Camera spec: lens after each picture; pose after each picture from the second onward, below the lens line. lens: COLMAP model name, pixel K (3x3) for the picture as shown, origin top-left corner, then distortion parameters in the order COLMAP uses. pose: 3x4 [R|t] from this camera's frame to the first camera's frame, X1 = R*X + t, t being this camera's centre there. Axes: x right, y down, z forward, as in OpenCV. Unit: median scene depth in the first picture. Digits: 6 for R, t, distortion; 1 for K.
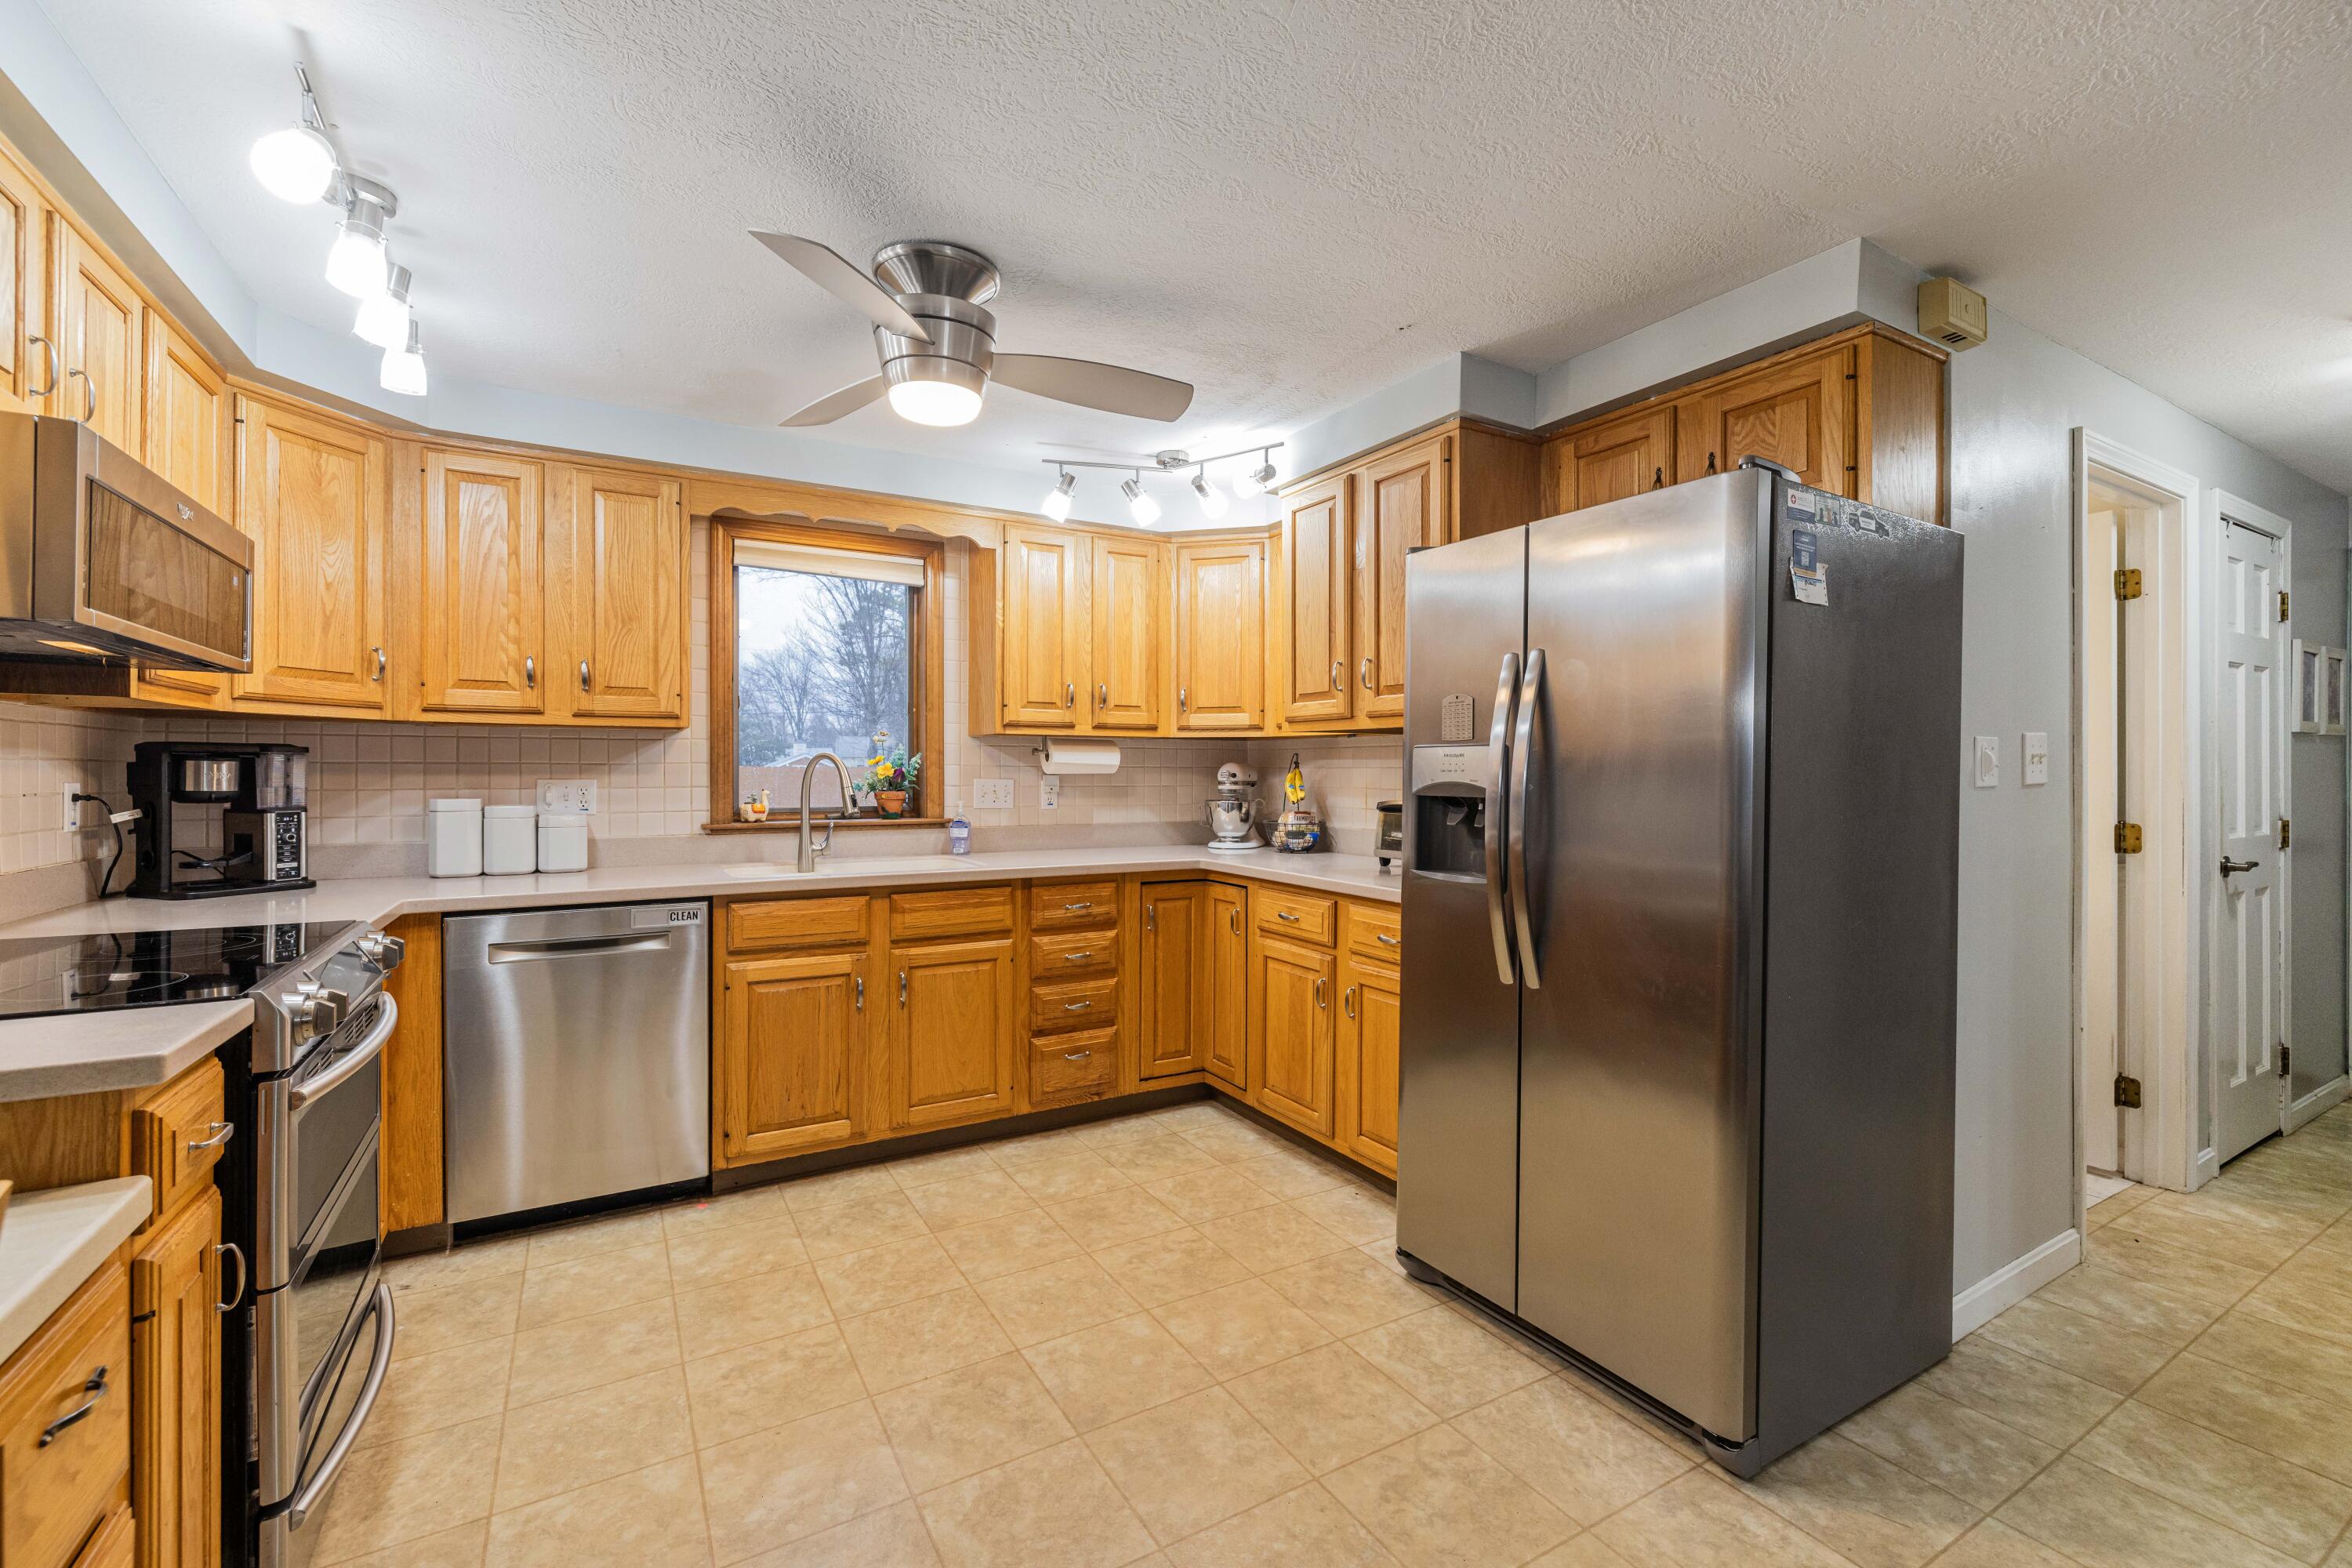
lens RADIAL K [[990.5, 0, 1168.5], [0, 990.5, 768.6], [0, 0, 1]] dist [-0.004298, 0.000835]
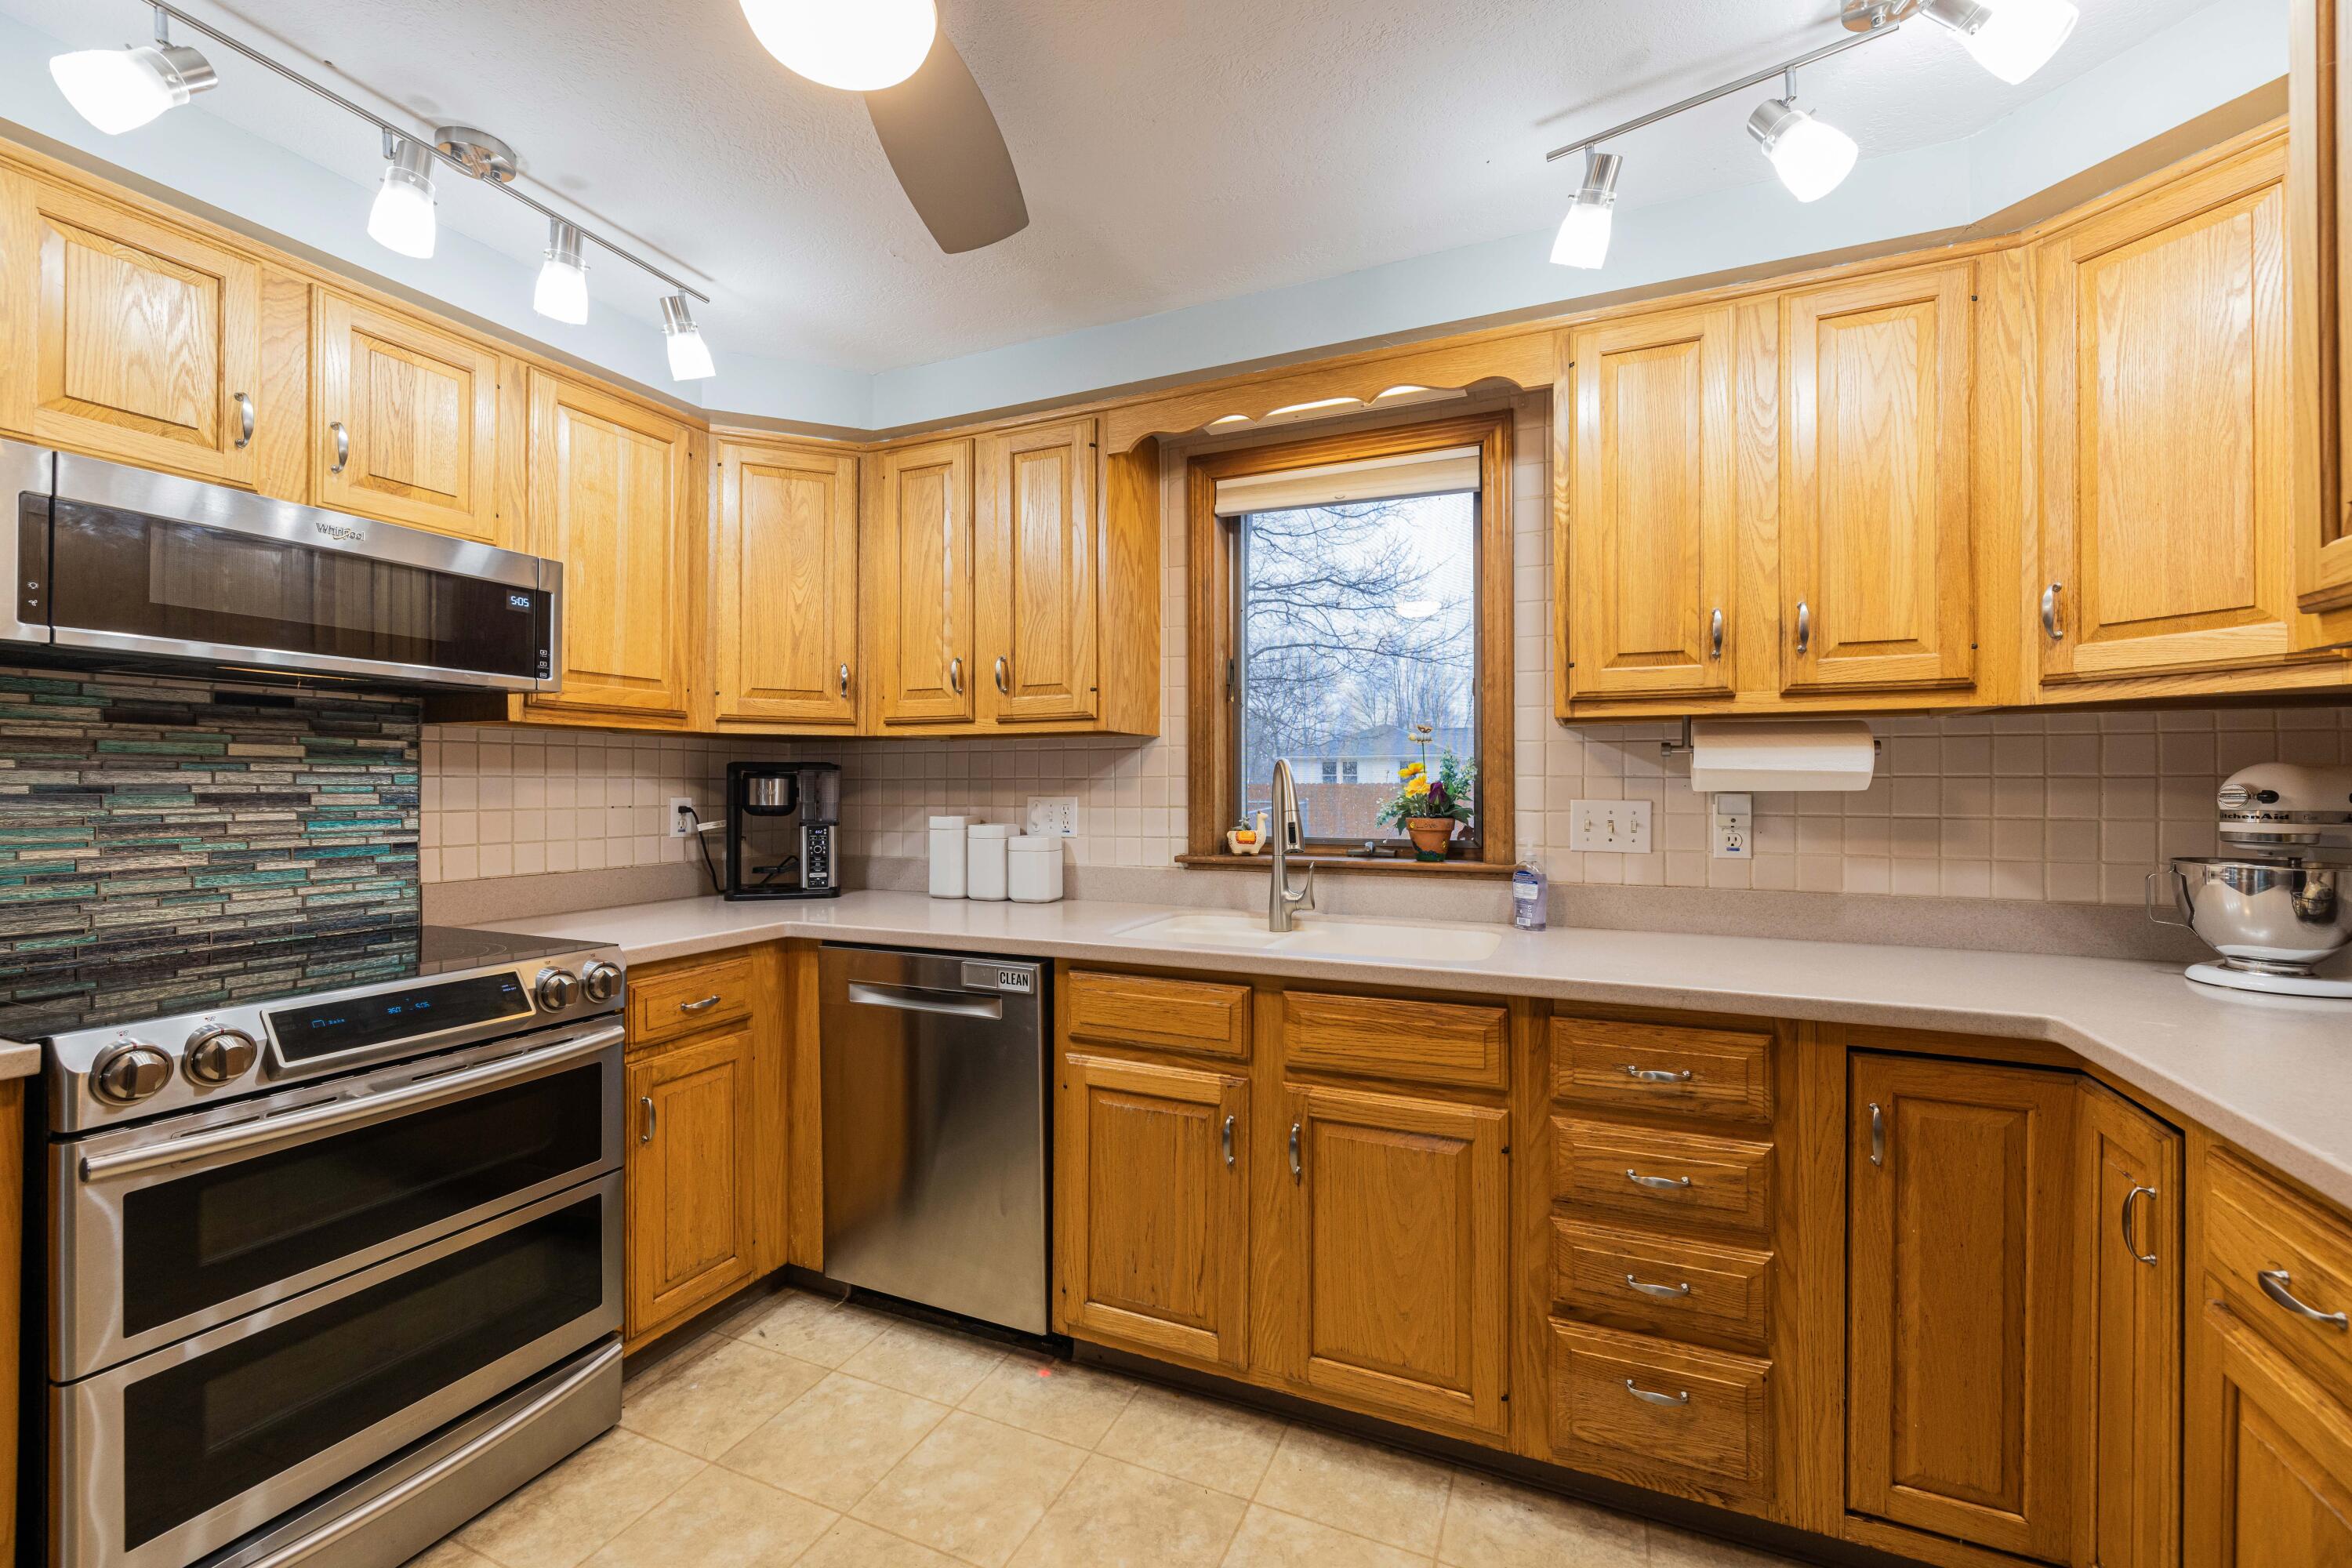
lens RADIAL K [[990.5, 0, 1138.4], [0, 990.5, 781.6], [0, 0, 1]] dist [-0.004298, 0.000835]
pose [[0.579876, -0.005965, -0.814683, 0.173320], [0.003412, 0.999982, -0.004893, 0.002445], [0.814698, 0.000057, 0.579886, 0.615568]]
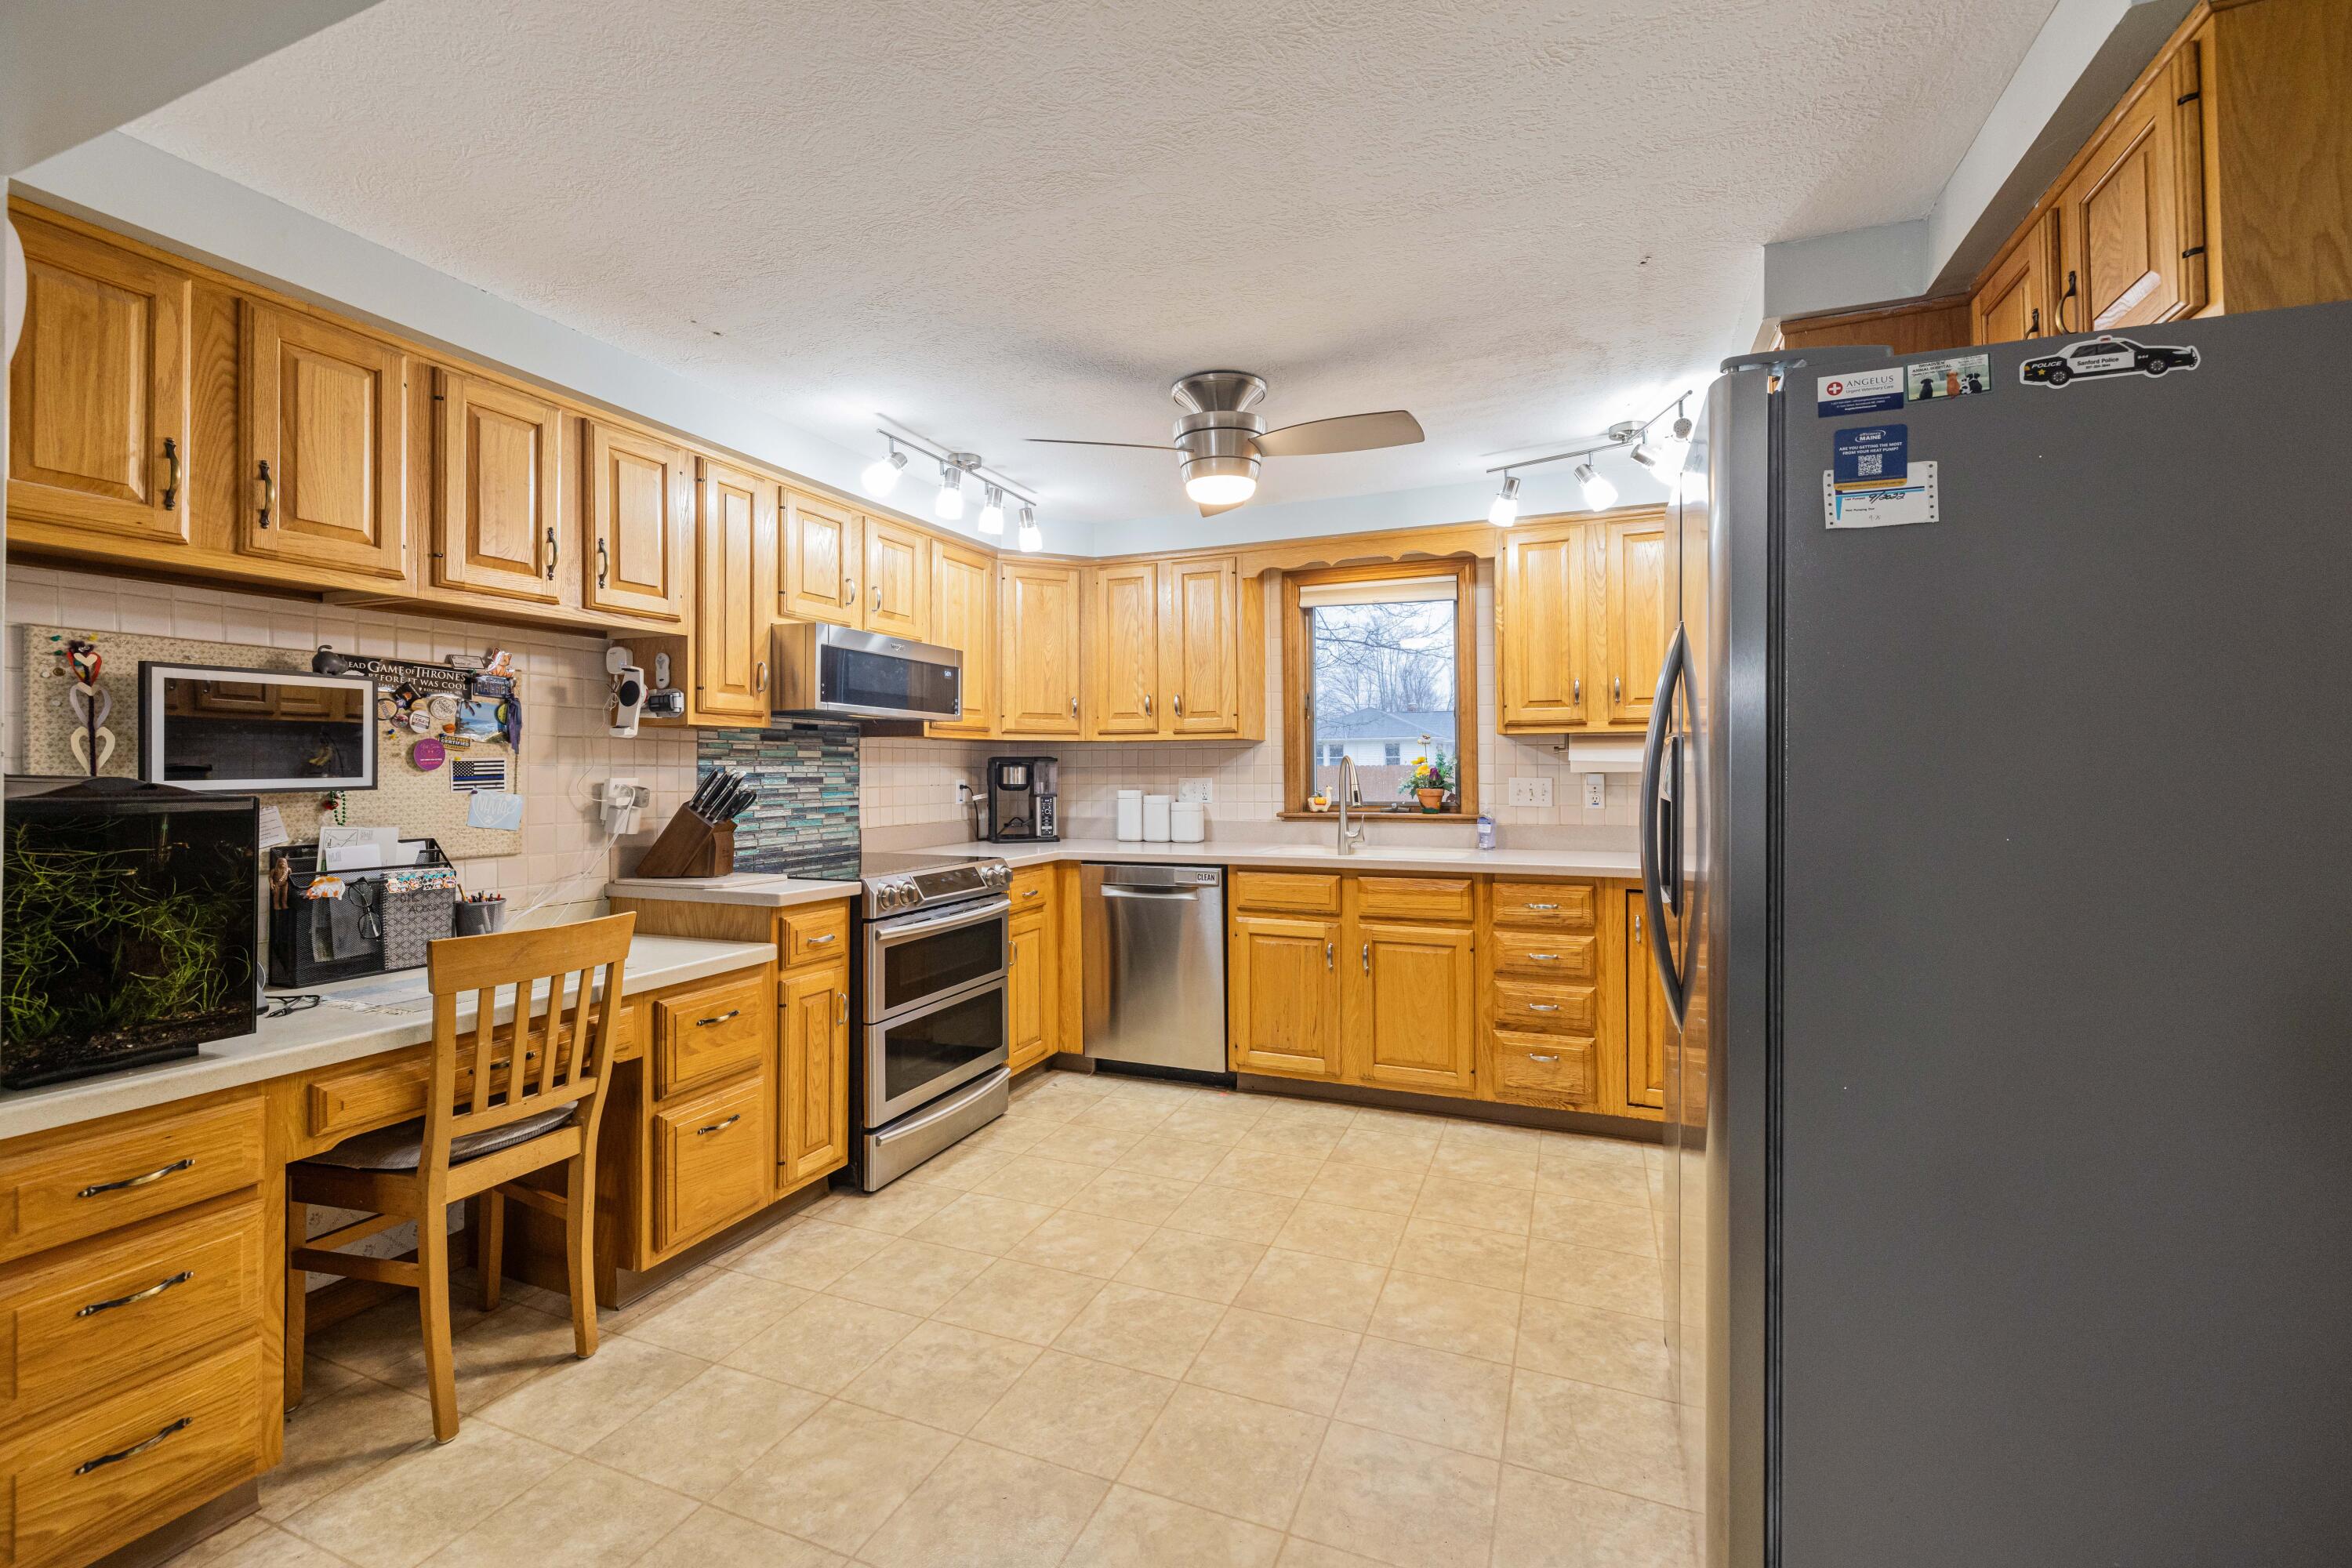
lens RADIAL K [[990.5, 0, 1149.1], [0, 990.5, 751.9], [0, 0, 1]] dist [-0.004298, 0.000835]
pose [[0.600593, -0.019186, -0.799324, 0.543981], [0.008078, 0.999807, -0.017929, -0.001078], [0.799514, 0.004311, 0.600632, 0.105552]]
